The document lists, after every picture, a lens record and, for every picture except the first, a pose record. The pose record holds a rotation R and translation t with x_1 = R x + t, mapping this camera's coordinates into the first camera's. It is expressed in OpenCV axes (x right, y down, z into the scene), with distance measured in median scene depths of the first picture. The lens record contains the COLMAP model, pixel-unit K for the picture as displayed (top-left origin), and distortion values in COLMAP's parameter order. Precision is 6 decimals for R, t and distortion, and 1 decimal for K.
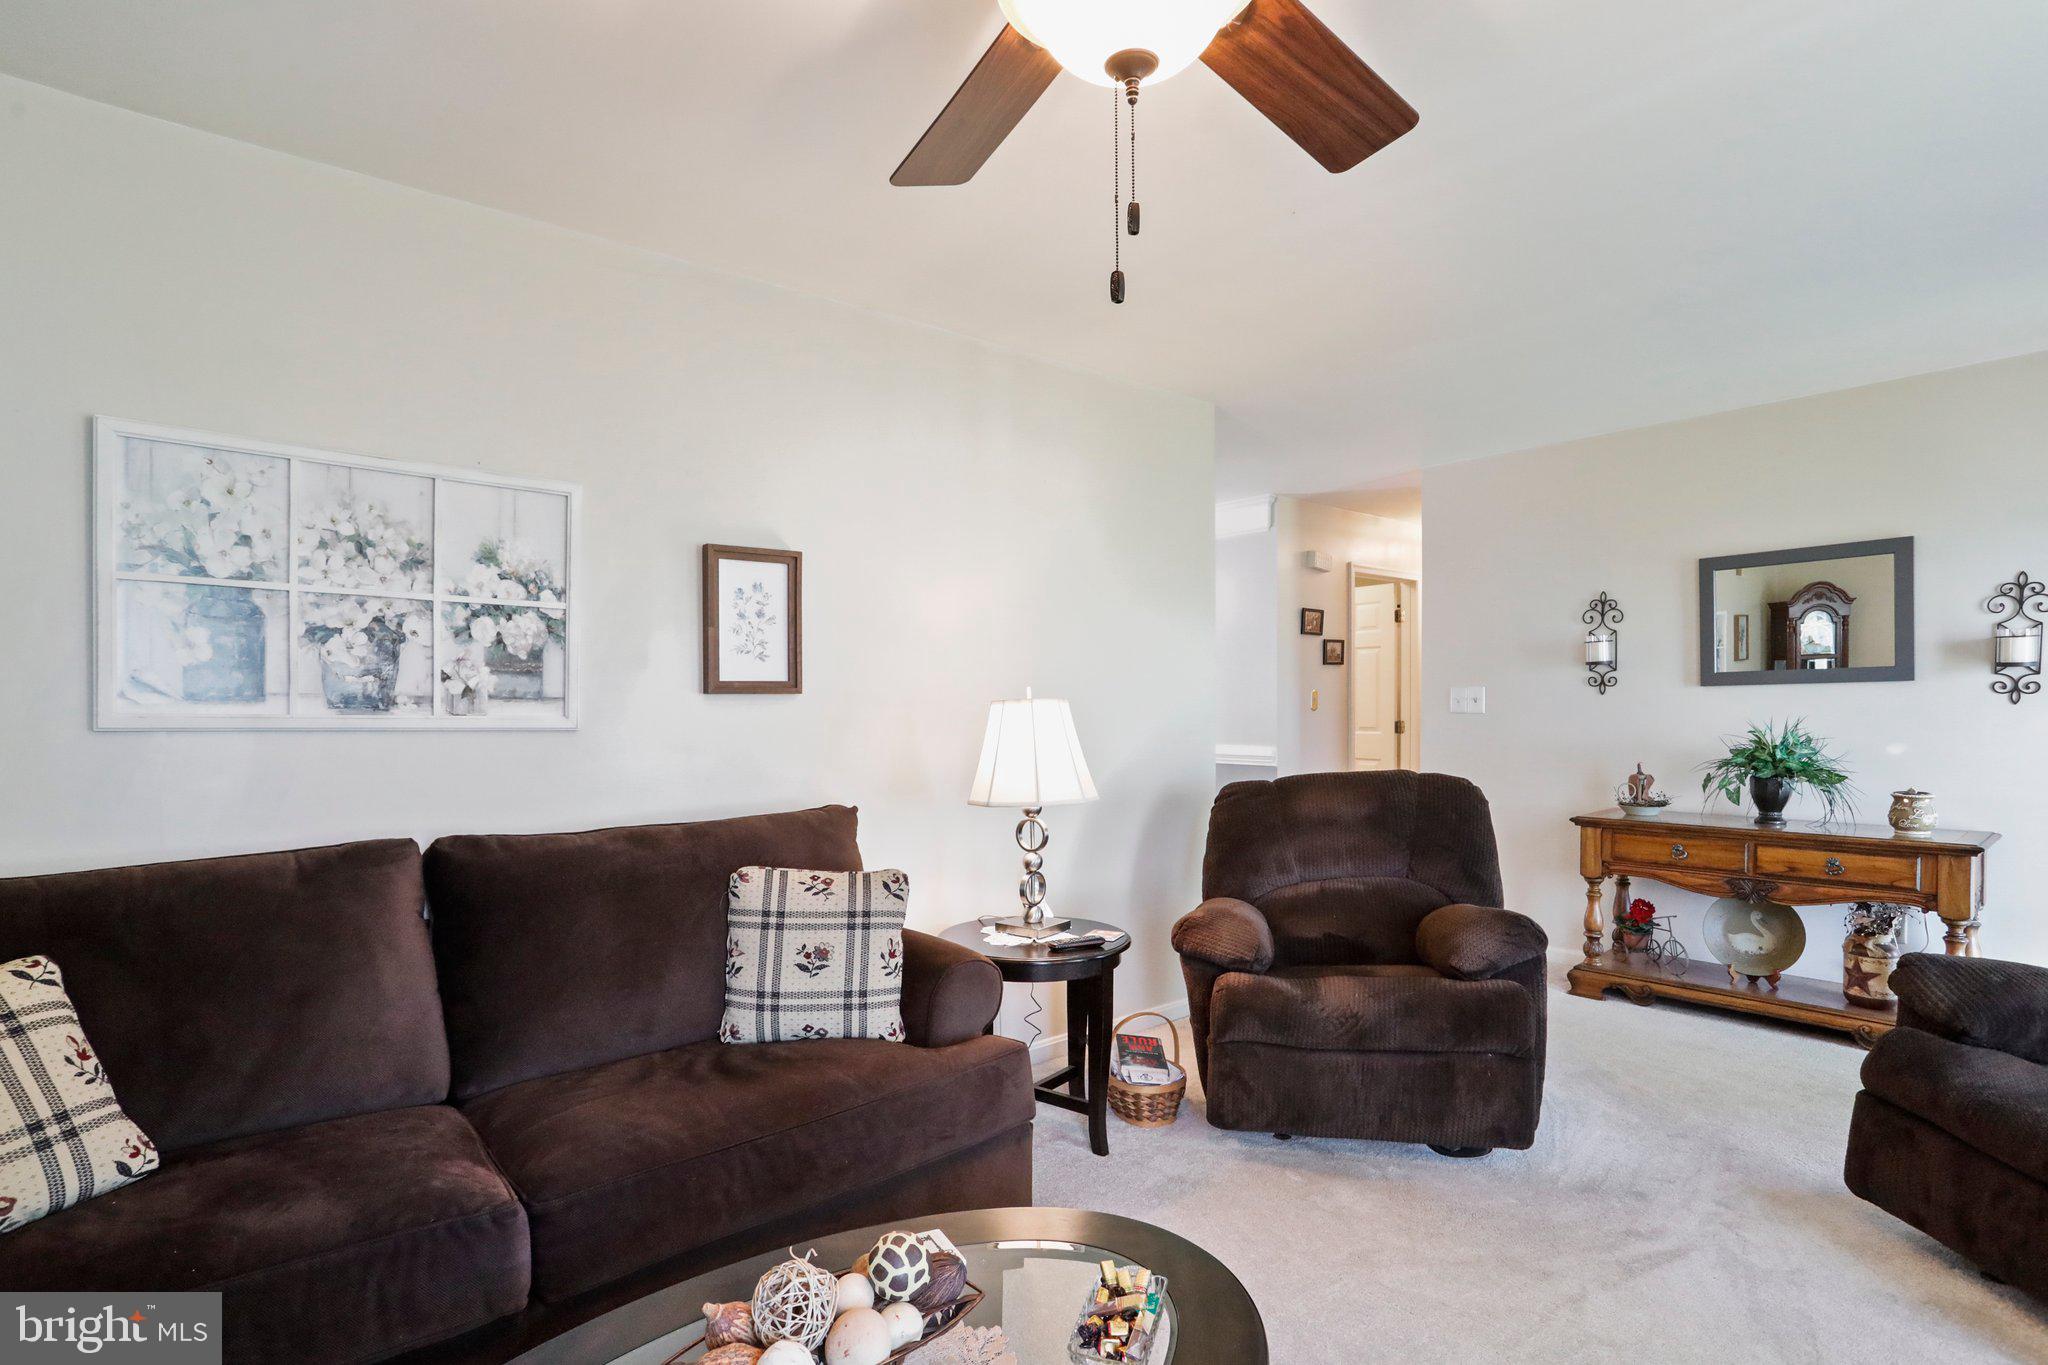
lens RADIAL K [[1026.7, 0, 1024.0], [0, 1026.7, 700.9], [0, 0, 1]] dist [-0.001935, -0.000389]
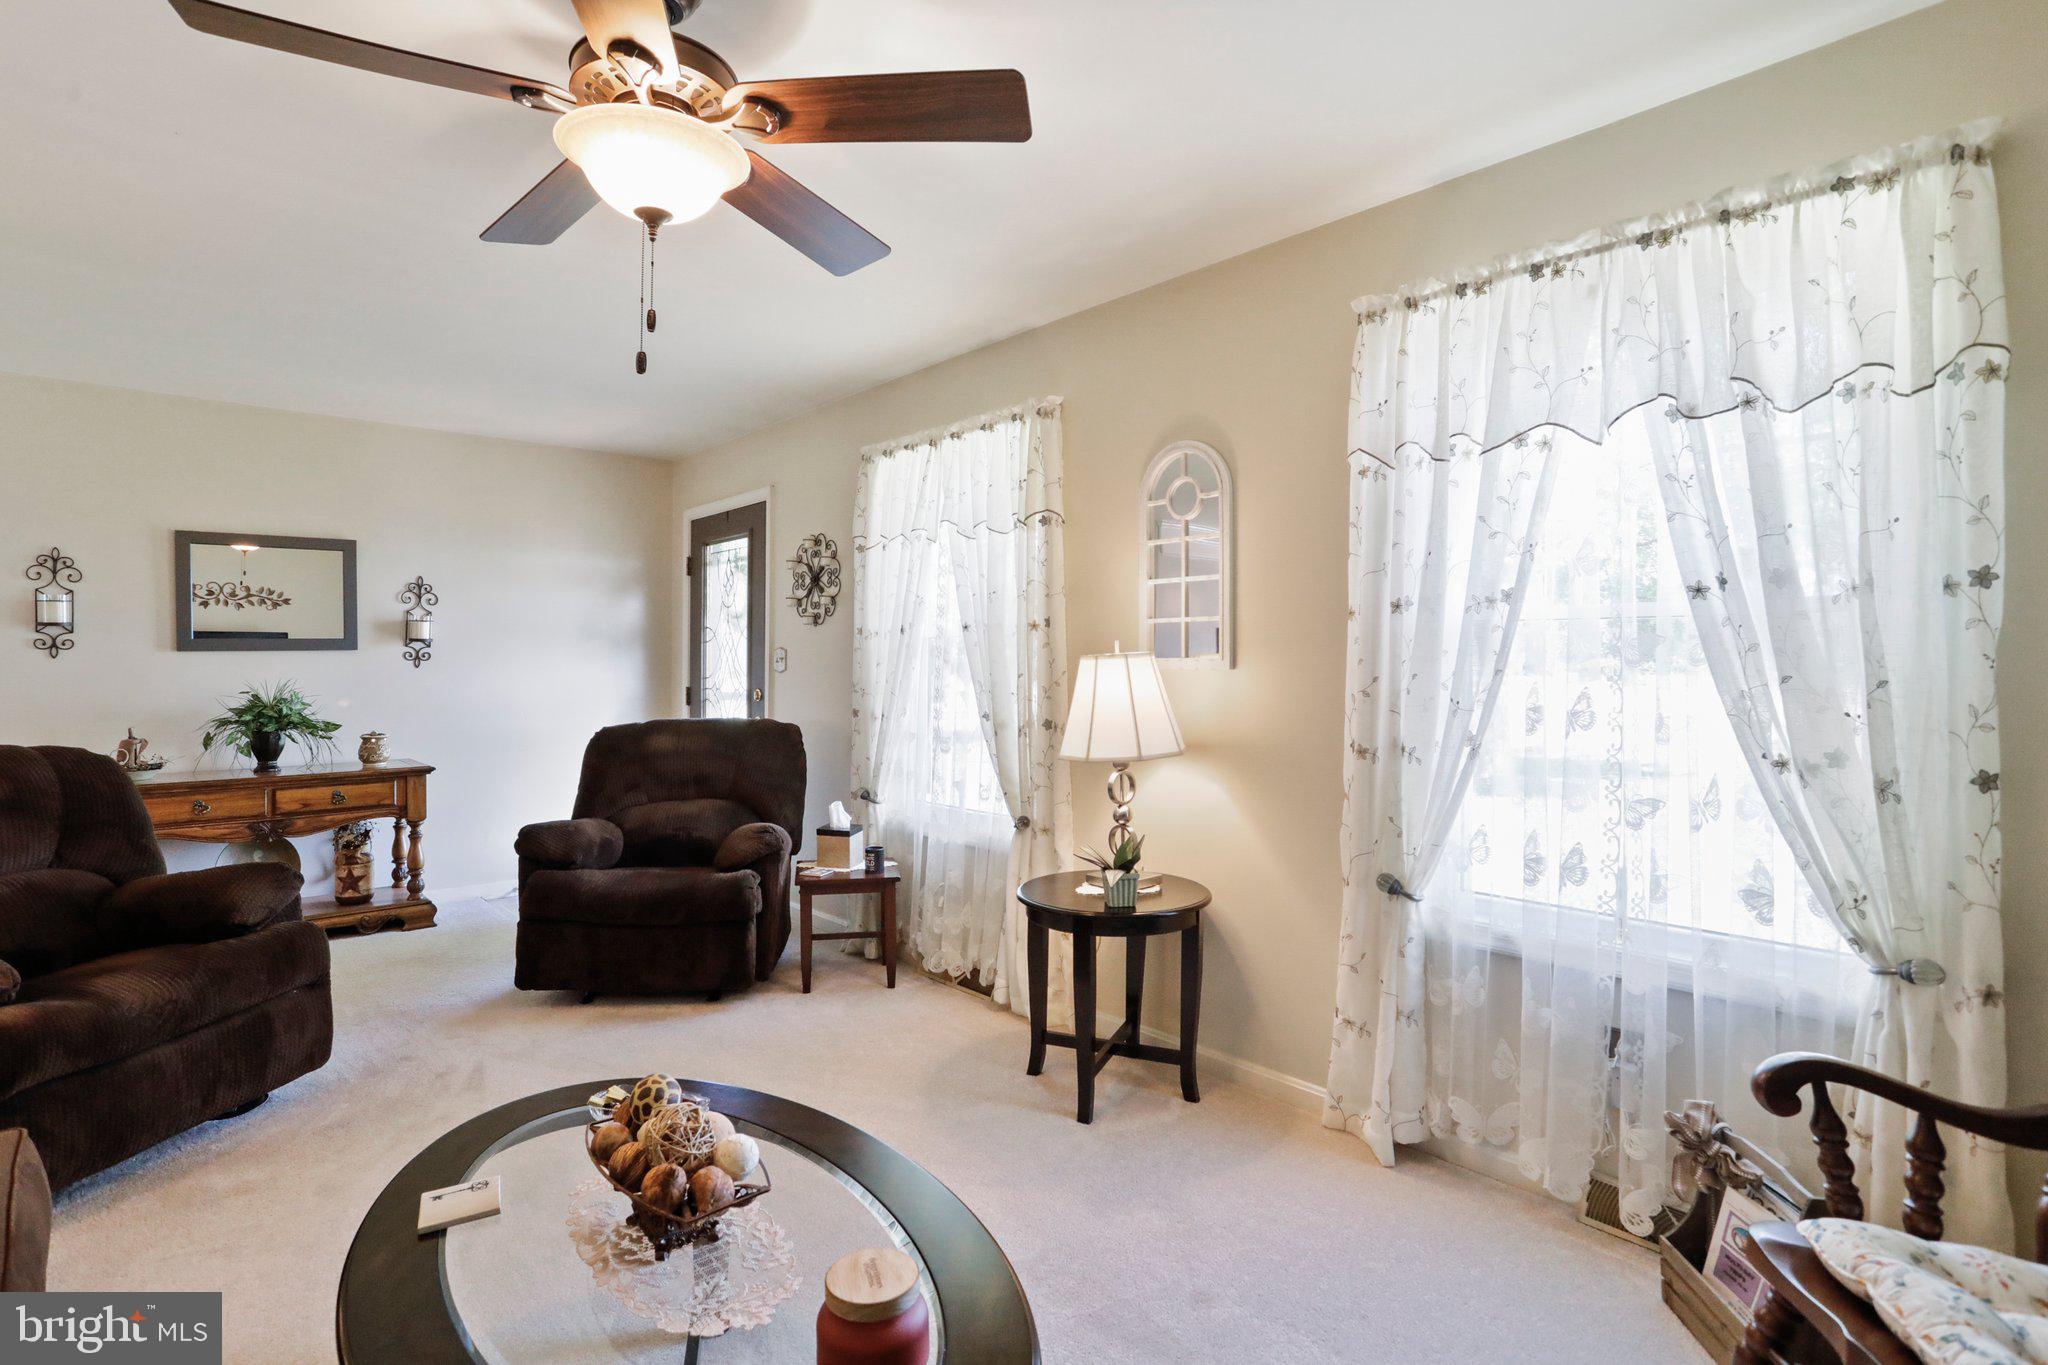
lens RADIAL K [[1001.0, 0, 1019.8], [0, 1001.0, 660.4], [0, 0, 1]] dist [0.001016, 0.000393]
pose [[-0.033097, 0.002078, 0.999450, -1.264737], [-0.004169, 0.999989, -0.002217, -0.020318], [-0.999443, -0.004240, -0.033088, 0.545760]]
